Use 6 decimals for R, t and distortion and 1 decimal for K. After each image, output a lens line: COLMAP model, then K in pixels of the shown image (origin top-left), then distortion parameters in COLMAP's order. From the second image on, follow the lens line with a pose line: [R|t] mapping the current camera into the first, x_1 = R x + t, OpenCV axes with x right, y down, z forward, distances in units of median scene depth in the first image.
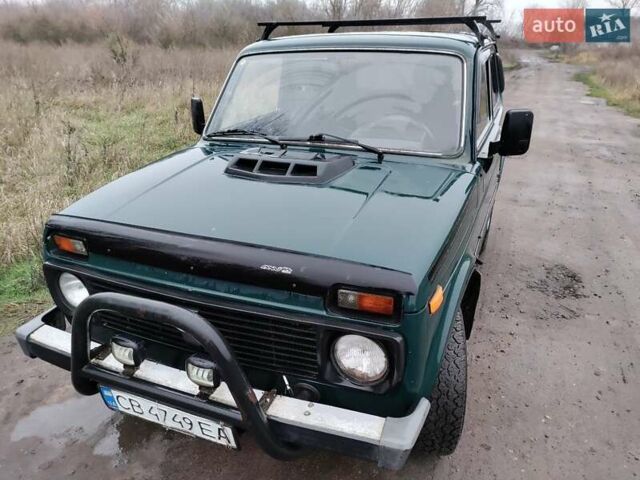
lens RADIAL K [[467.7, 0, 320.0], [0, 467.7, 240.0], [0, 0, 1]] dist [0.002481, -0.000165]
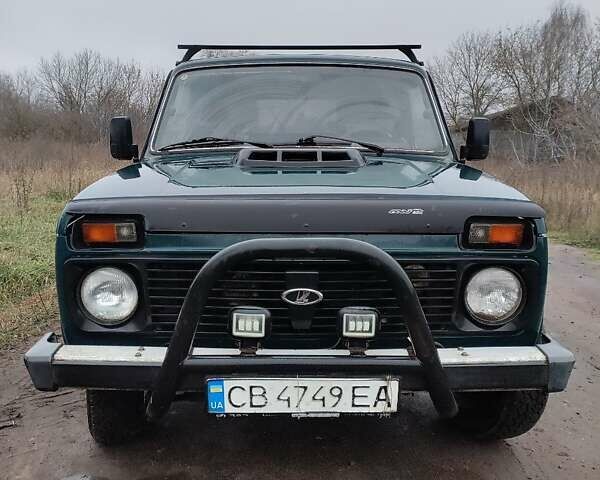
lens RADIAL K [[580.7, 0, 290.2], [0, 580.7, 239.3], [0, 0, 1]] dist [0.012250, 0.011427]
pose [[0.927015, -0.046930, 0.372077, -0.572429], [0.131909, 0.969545, -0.206357, 0.249644], [-0.351061, 0.240376, 0.904973, 0.000396]]
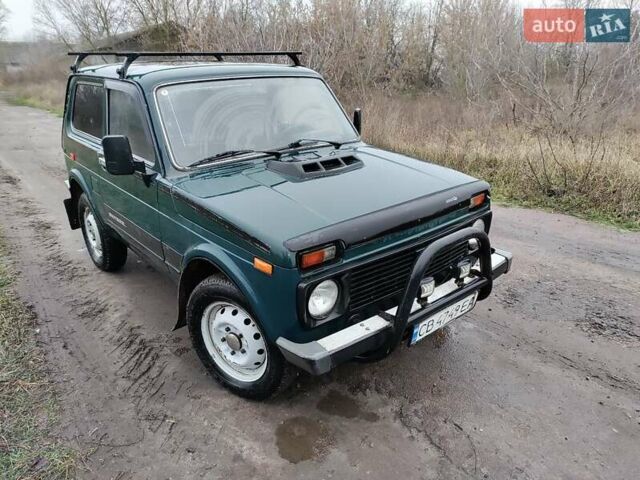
lens RADIAL K [[467.7, 0, 320.0], [0, 467.7, 240.0], [0, 0, 1]] dist [0.002481, -0.000165]
pose [[0.462582, -0.320543, 0.826601, -1.329183], [0.356708, 0.920849, 0.157470, -0.183166], [-0.811651, 0.222013, 0.540309, 0.367251]]
